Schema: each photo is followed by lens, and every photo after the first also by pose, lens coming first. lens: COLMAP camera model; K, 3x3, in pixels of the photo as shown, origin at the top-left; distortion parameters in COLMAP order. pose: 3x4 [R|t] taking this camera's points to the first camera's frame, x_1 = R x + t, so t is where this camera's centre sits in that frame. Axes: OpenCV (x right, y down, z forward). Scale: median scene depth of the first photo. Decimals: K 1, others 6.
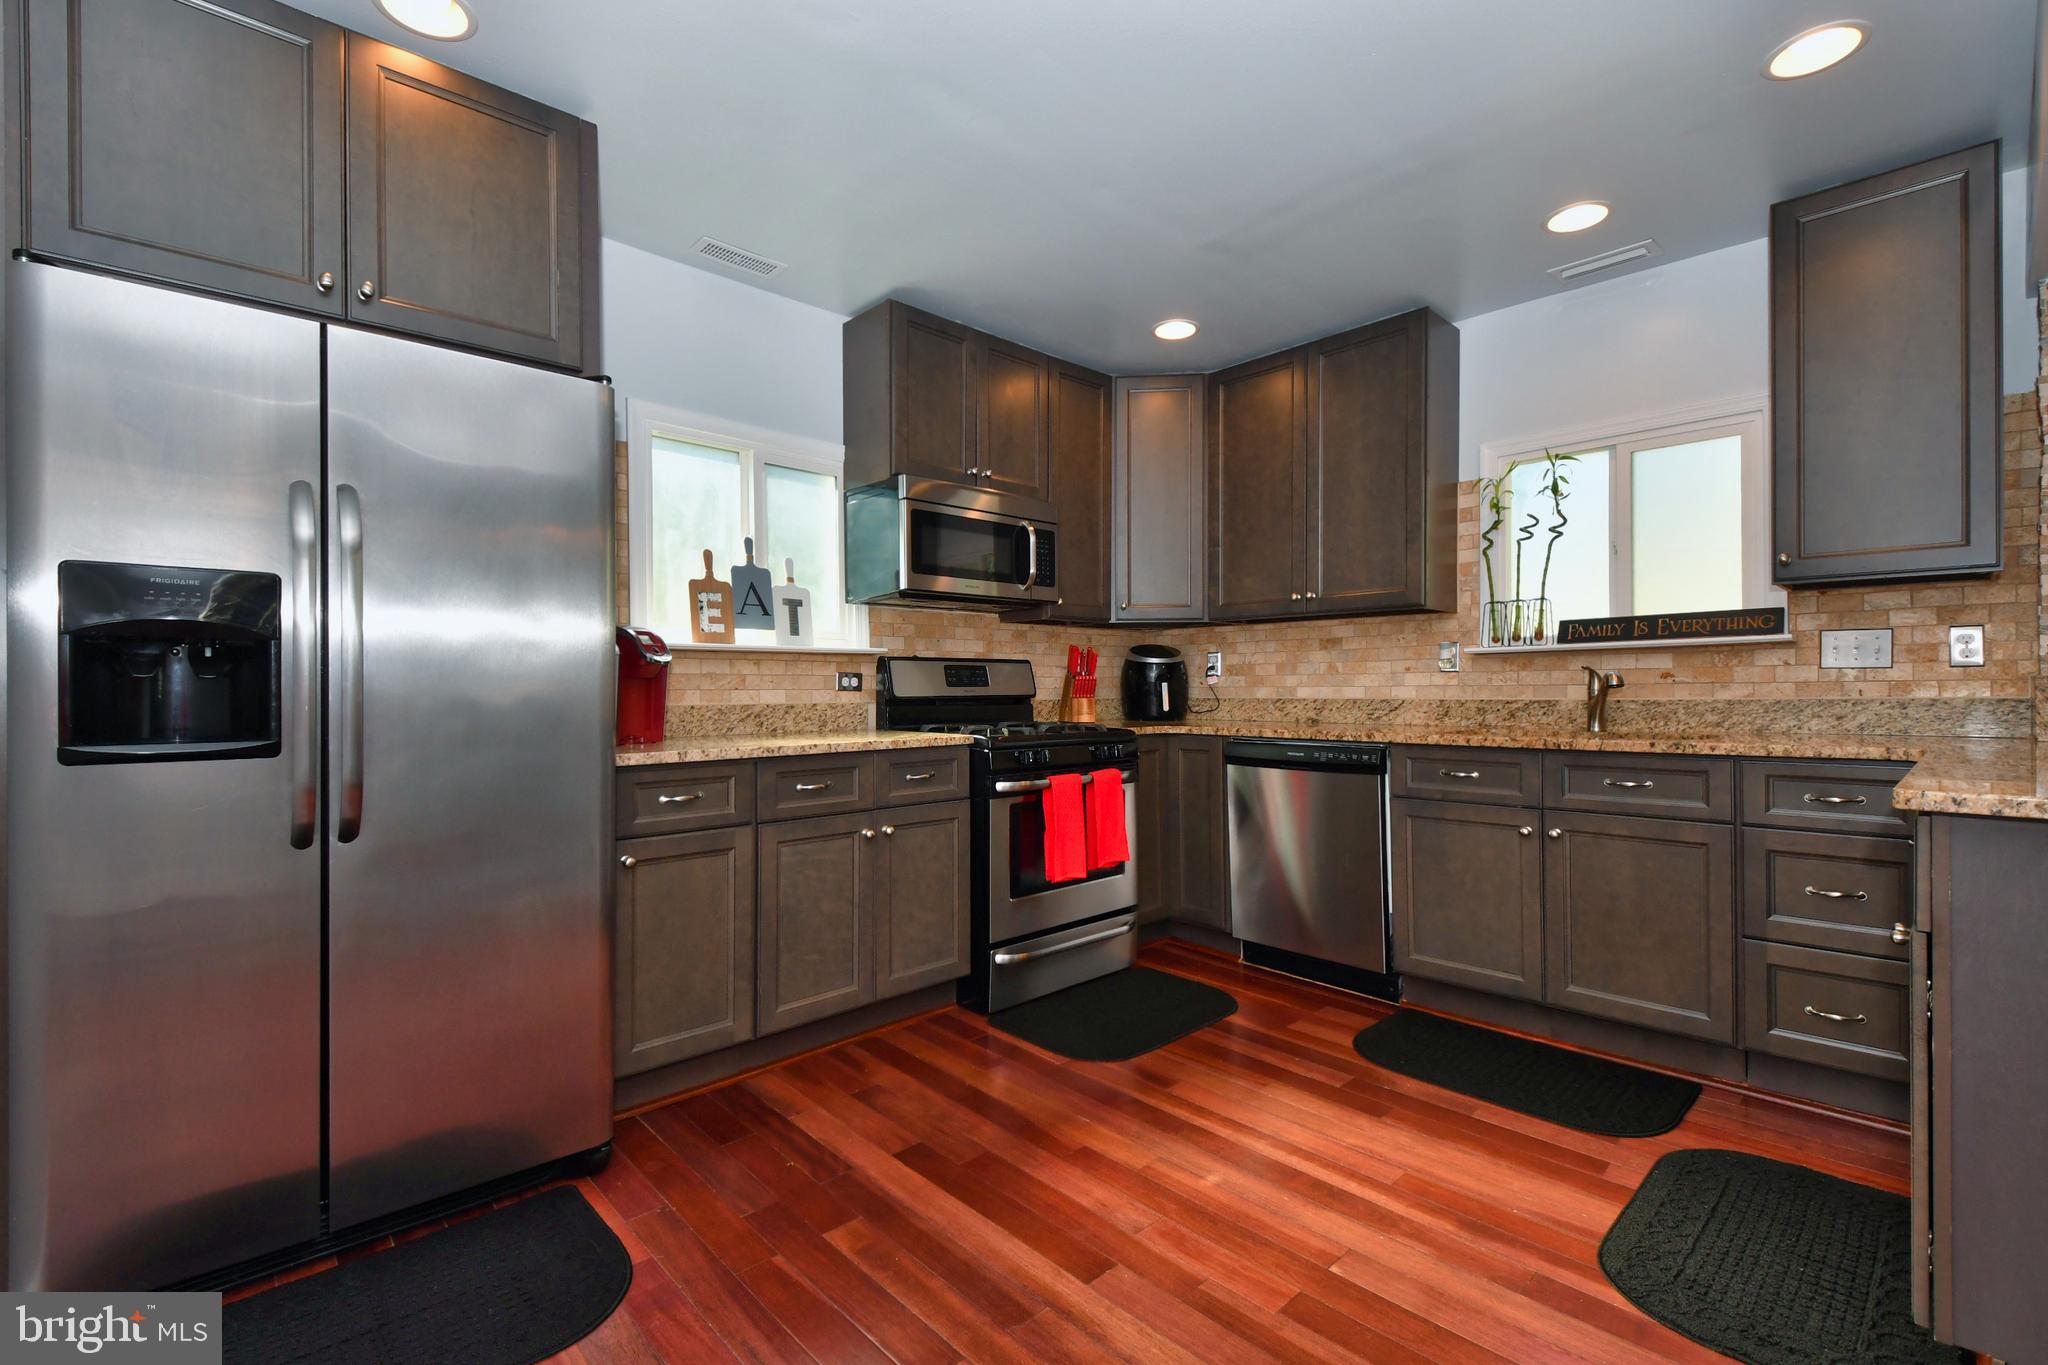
lens RADIAL K [[910.0, 0, 1023.7], [0, 910.0, 686.8], [0, 0, 1]] dist [0.002010, -0.003713]
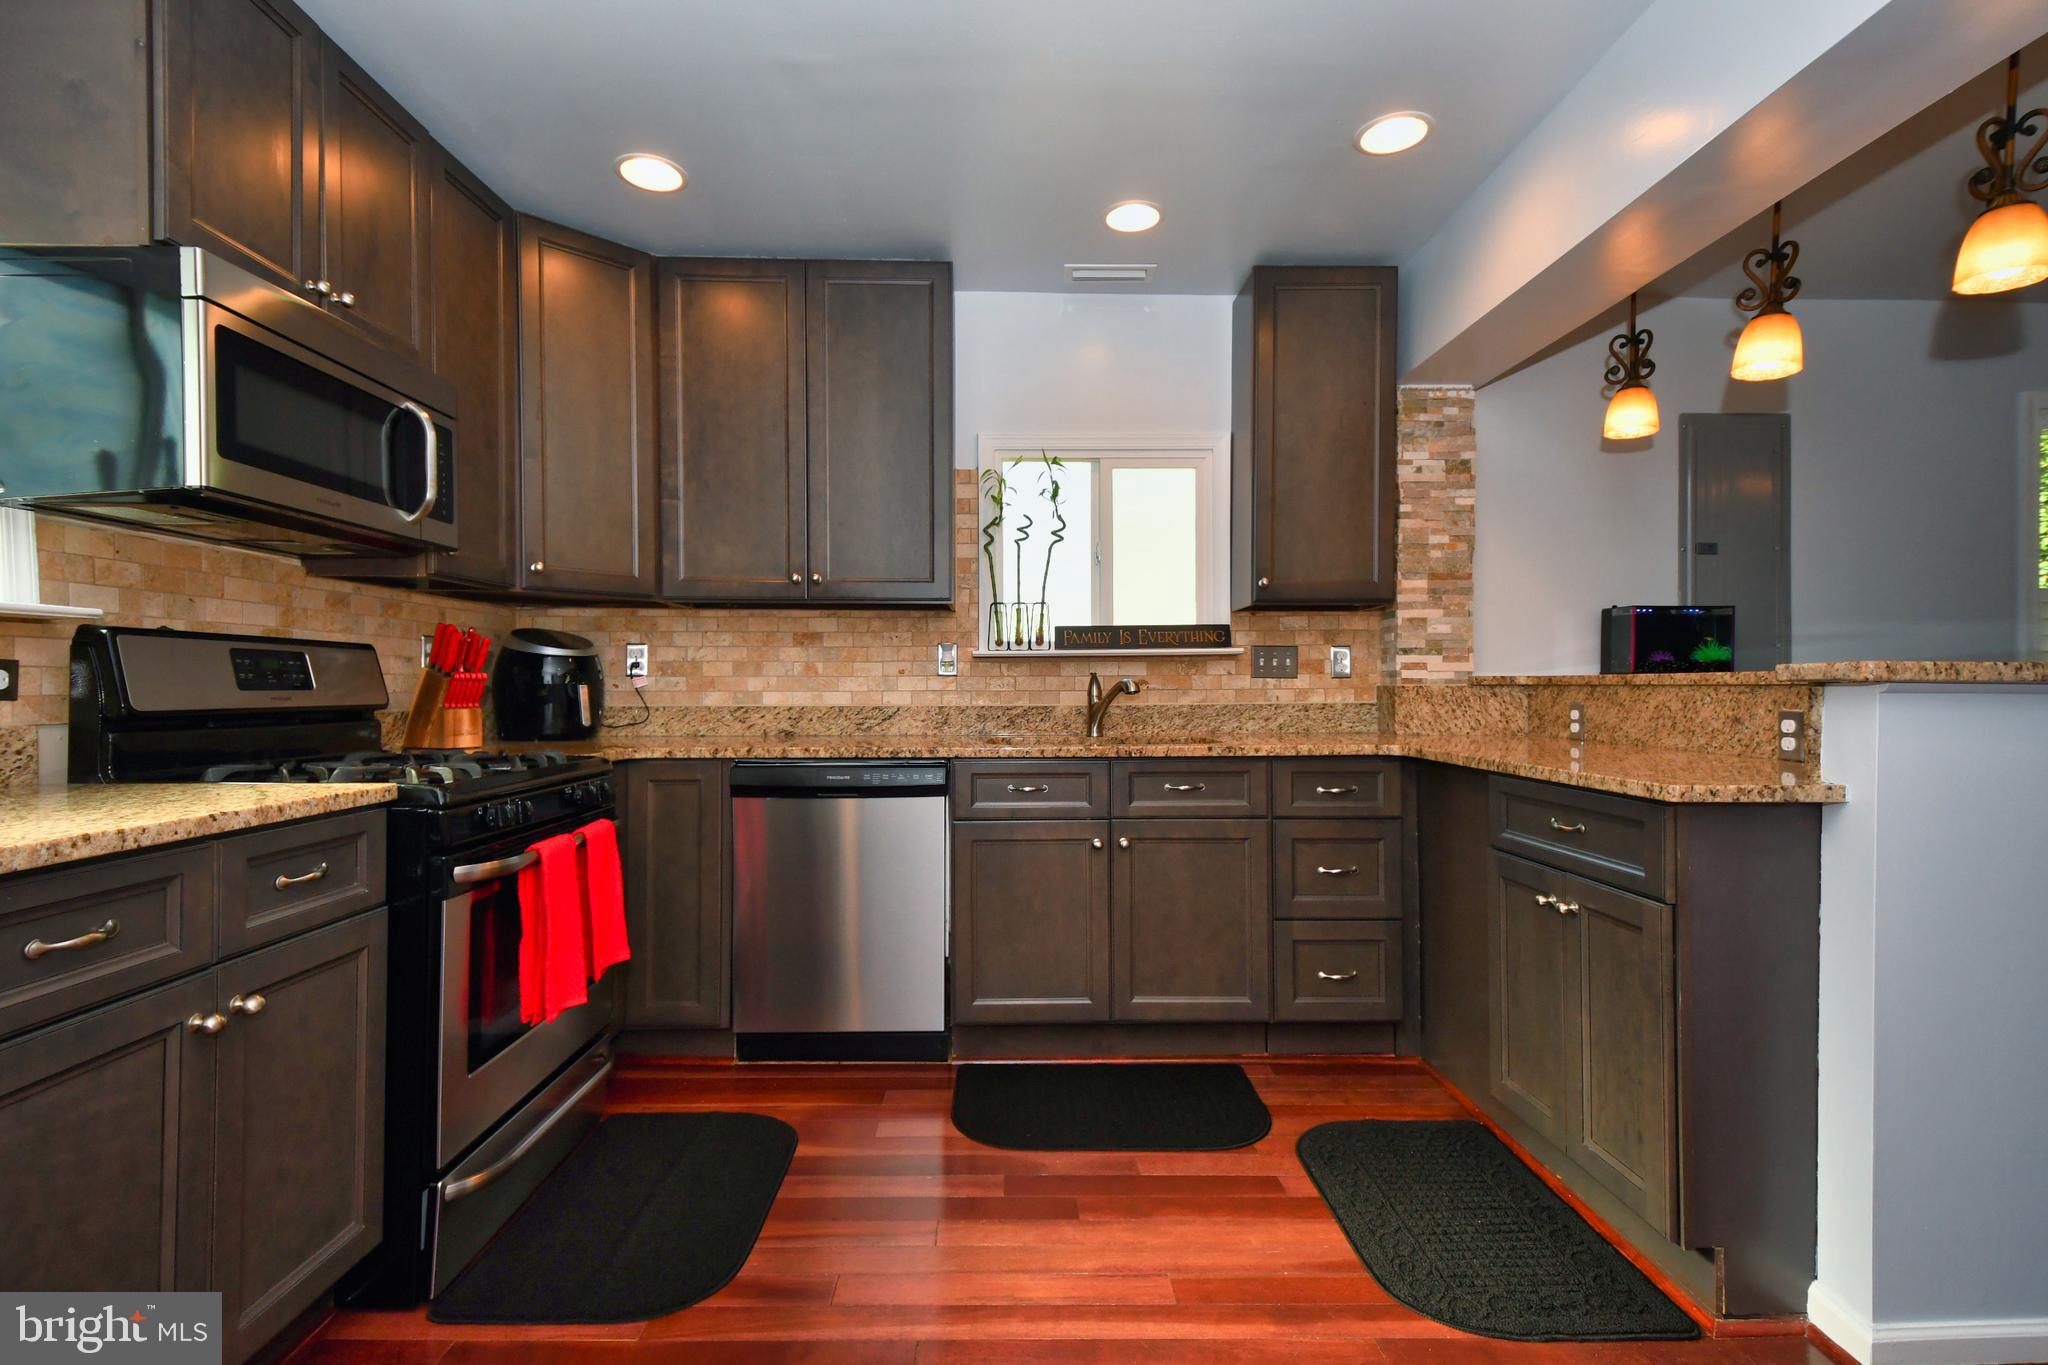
lens RADIAL K [[976.6, 0, 1030.8], [0, 976.6, 681.1], [0, 0, 1]] dist [0.030201, -0.007478]
pose [[0.669027, 0.010468, 0.743164, -0.231302], [-0.004336, 0.999939, -0.010181, -0.001759], [-0.743226, 0.003589, 0.669031, 0.331542]]
